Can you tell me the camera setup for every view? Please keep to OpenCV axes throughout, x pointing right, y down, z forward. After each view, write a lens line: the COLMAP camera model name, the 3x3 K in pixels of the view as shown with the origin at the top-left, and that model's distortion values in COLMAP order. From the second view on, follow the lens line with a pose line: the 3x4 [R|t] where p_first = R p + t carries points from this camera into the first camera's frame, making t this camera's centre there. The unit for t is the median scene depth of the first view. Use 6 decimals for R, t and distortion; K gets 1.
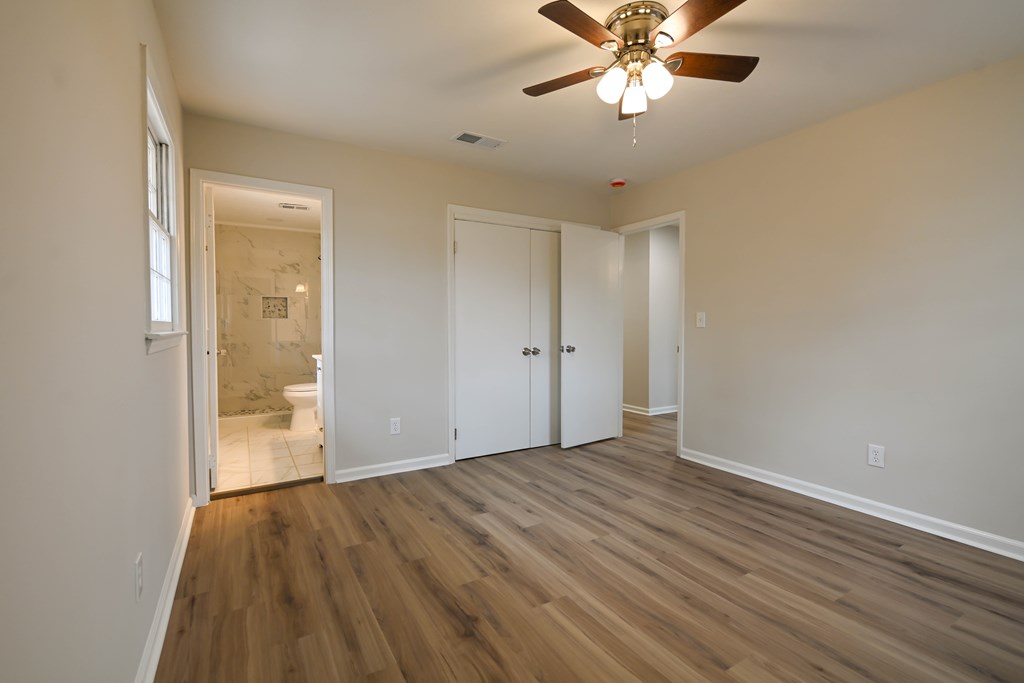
lens RADIAL K [[456.7, 0, 506.8], [0, 456.7, 341.3], [0, 0, 1]] dist [0.003423, 0.000112]
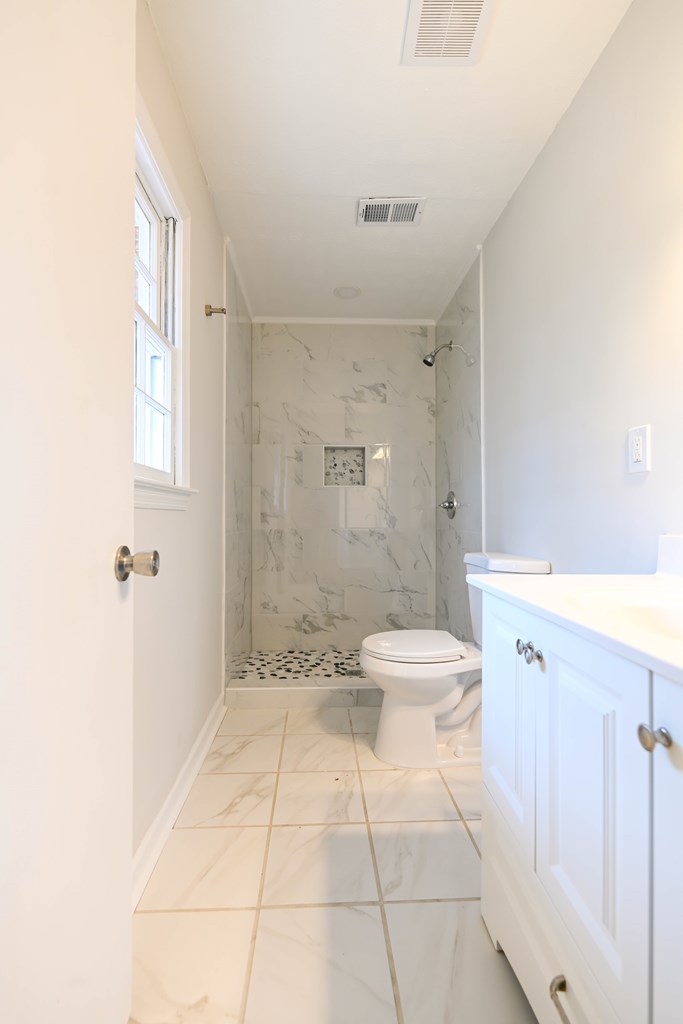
lens RADIAL K [[456.7, 0, 341.7], [0, 456.7, 515.0], [0, 0, 1]] dist [0.003423, 0.000112]
pose [[0.888870, -0.003724, -0.458145, -0.260473], [-0.014146, 0.999267, -0.035569, 0.004500], [0.457941, 0.038097, 0.888166, 0.515583]]
